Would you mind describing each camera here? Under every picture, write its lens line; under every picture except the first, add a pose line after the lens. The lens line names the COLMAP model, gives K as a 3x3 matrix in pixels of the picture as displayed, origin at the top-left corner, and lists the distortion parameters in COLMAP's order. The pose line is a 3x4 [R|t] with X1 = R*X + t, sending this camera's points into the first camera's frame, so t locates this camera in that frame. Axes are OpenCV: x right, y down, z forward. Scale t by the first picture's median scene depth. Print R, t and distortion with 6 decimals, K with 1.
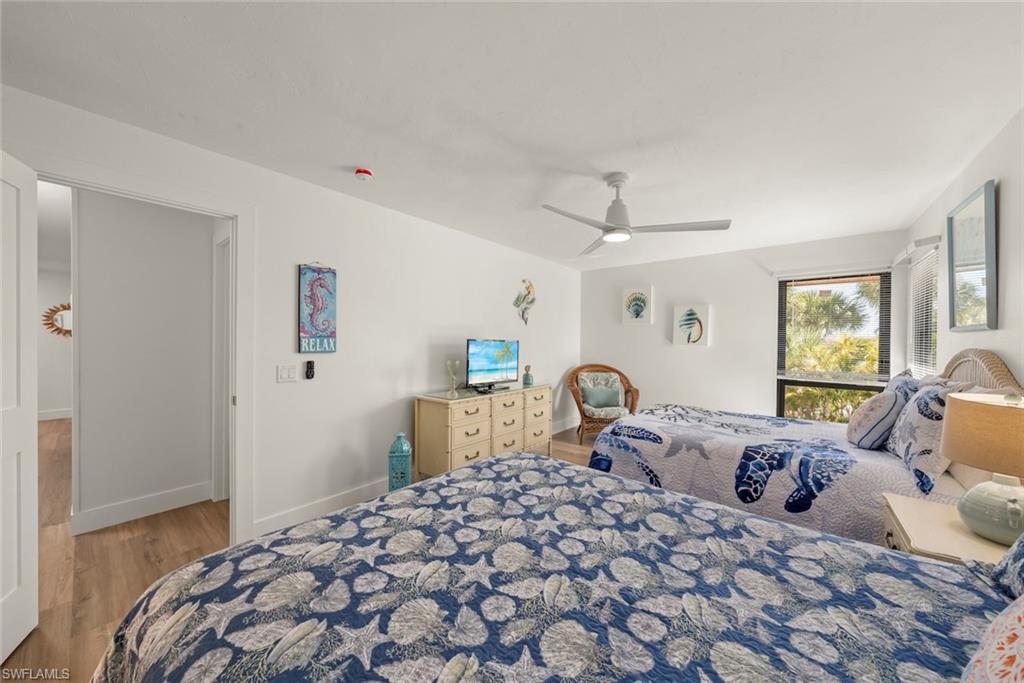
lens RADIAL K [[354.1, 0, 508.3], [0, 354.1, 341.7], [0, 0, 1]] dist [-0.003219, -0.000108]
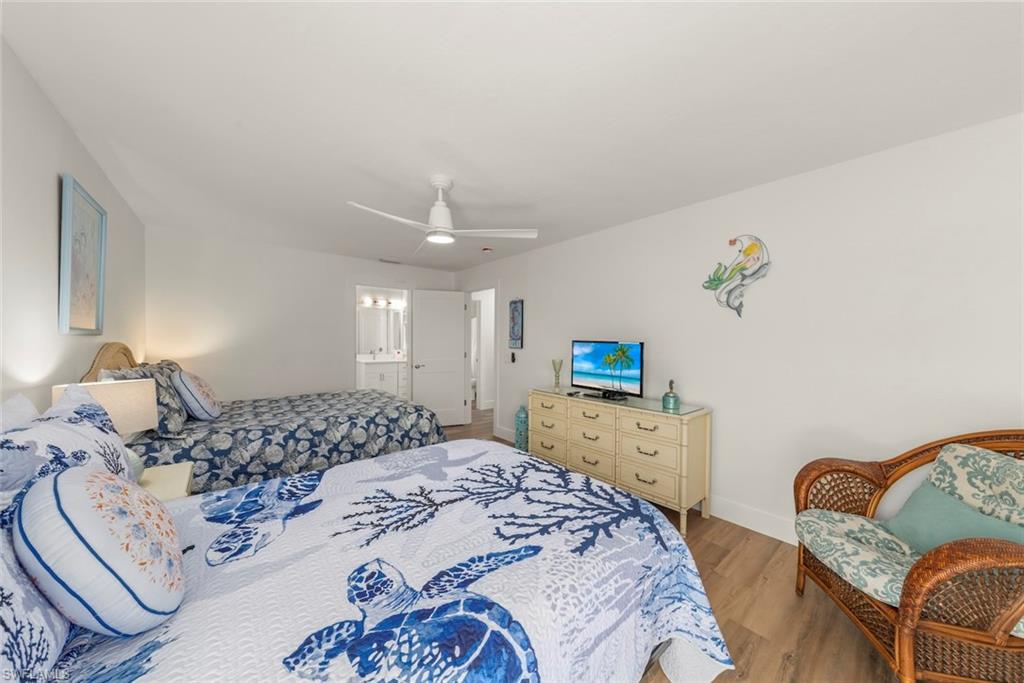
lens RADIAL K [[350.4, 0, 509.1], [0, 350.4, 337.4], [0, 0, 1]] dist [-0.002356, -0.000050]
pose [[-0.191038, -0.006275, -0.981563, 0.810946], [-0.000459, 0.999980, -0.006303, -0.009981], [0.981583, -0.000754, -0.191037, 0.875503]]
